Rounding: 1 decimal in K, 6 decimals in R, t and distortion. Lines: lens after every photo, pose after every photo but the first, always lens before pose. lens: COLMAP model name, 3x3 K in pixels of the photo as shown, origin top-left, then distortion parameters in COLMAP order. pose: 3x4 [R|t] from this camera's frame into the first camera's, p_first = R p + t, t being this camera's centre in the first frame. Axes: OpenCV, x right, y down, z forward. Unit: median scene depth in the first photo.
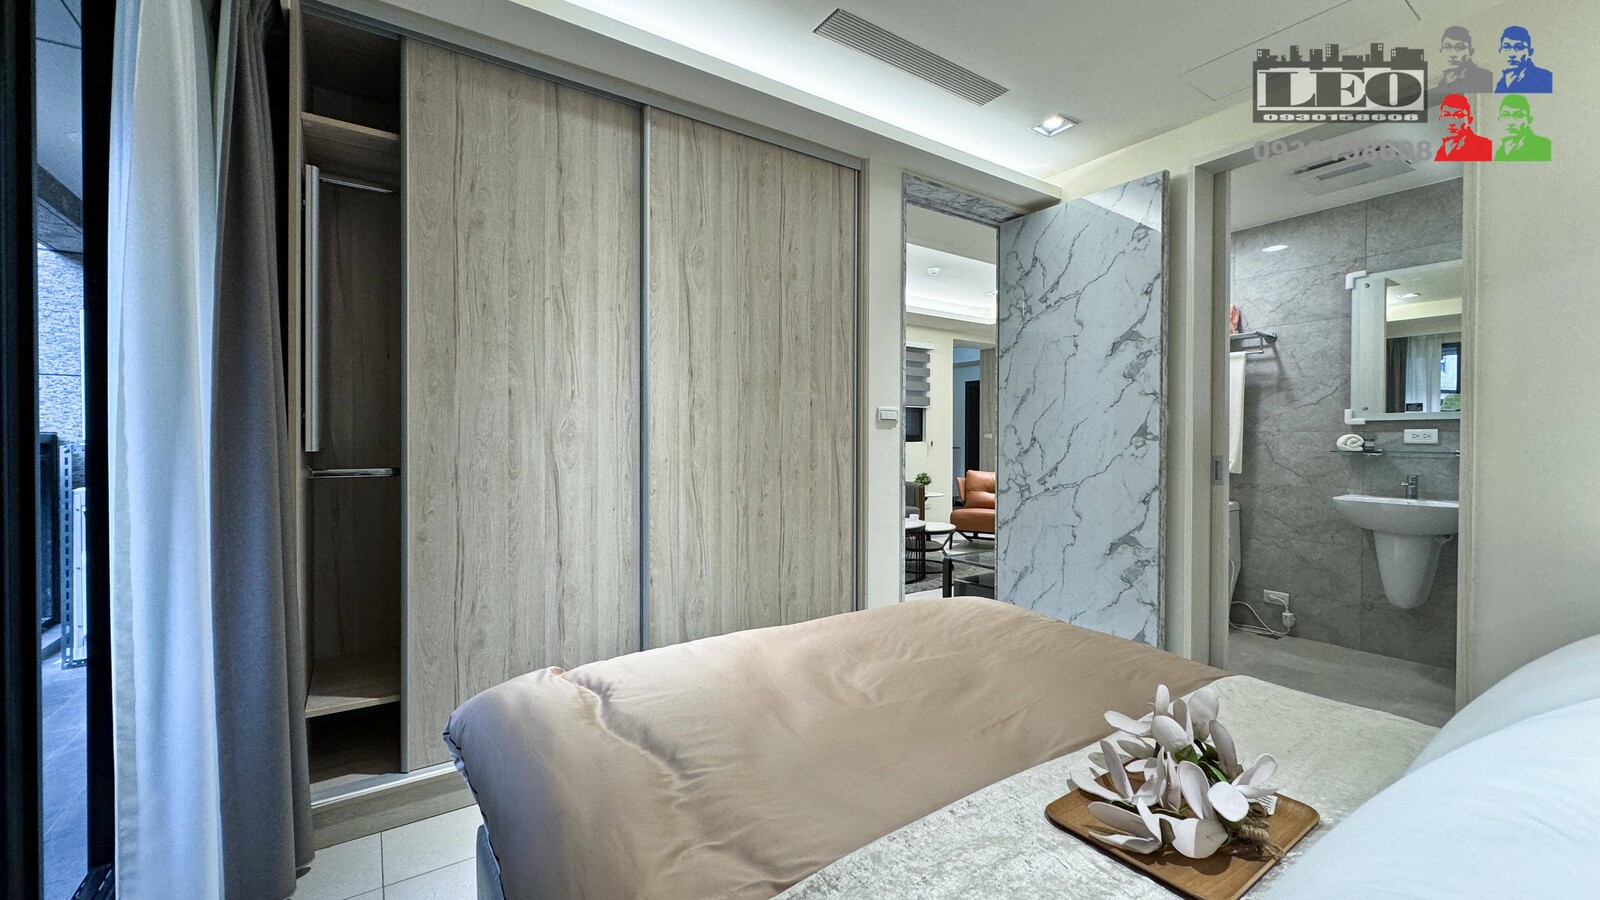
lens RADIAL K [[640.8, 0, 799.0], [0, 640.8, 445.4], [0, 0, 1]] dist [-0.001034, 0.000984]
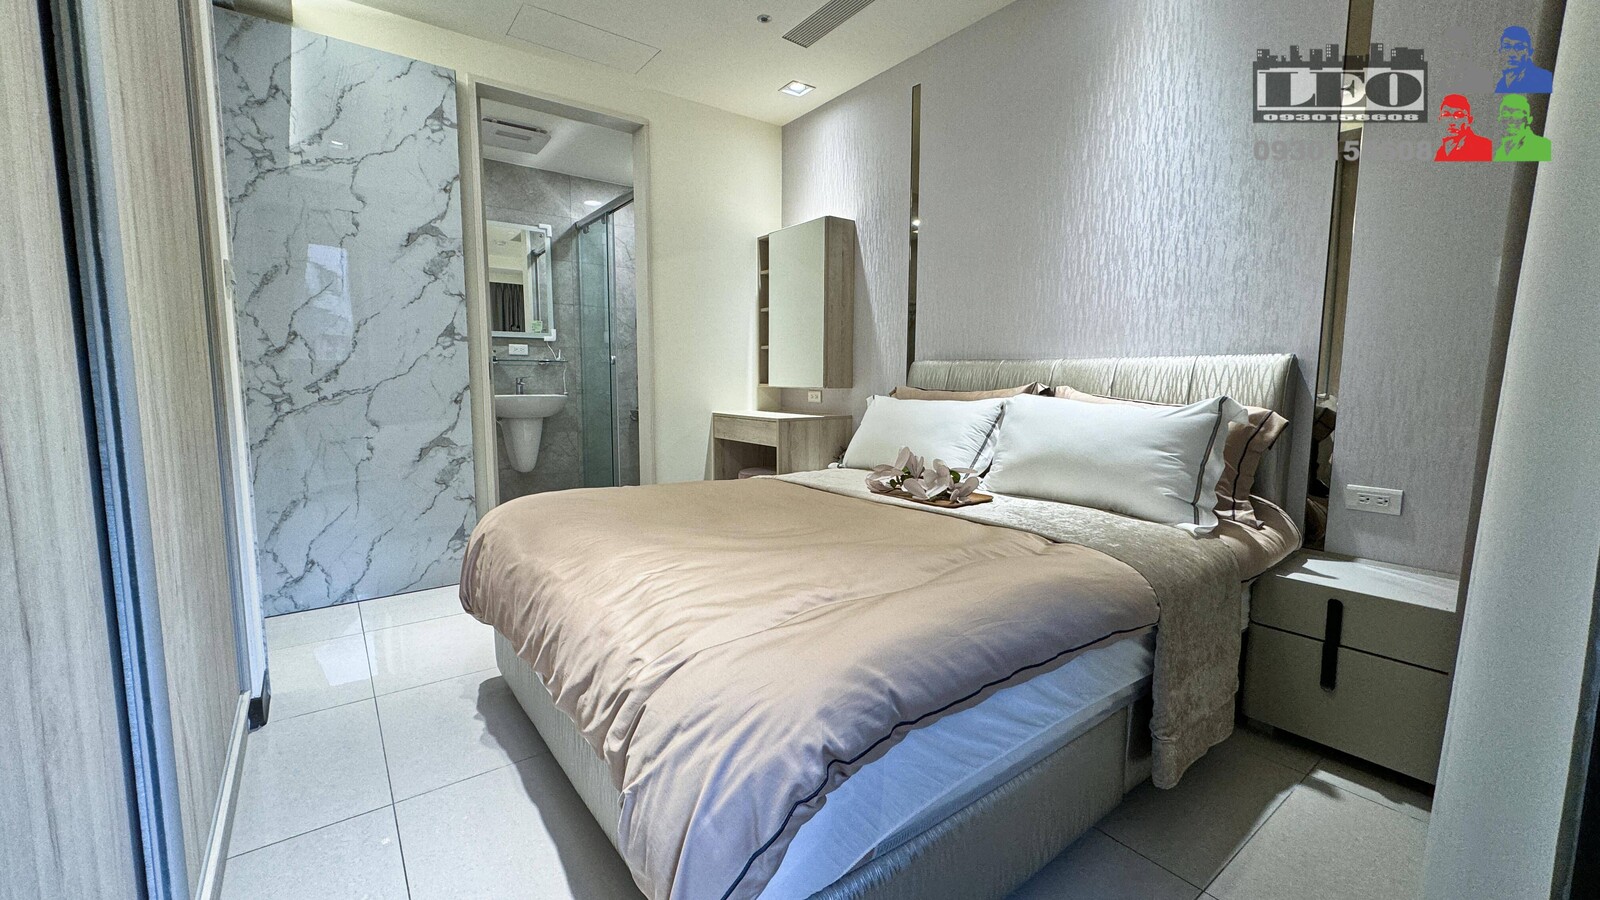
lens RADIAL K [[640.8, 0, 794.5], [0, 640.8, 444.7], [0, 0, 1]] dist [-0.001034, 0.000984]
pose [[-0.049534, -0.106266, 0.993103, -0.481505], [0.004405, 0.994291, 0.106613, 0.047224], [-0.998763, 0.009655, -0.048783, 0.482812]]
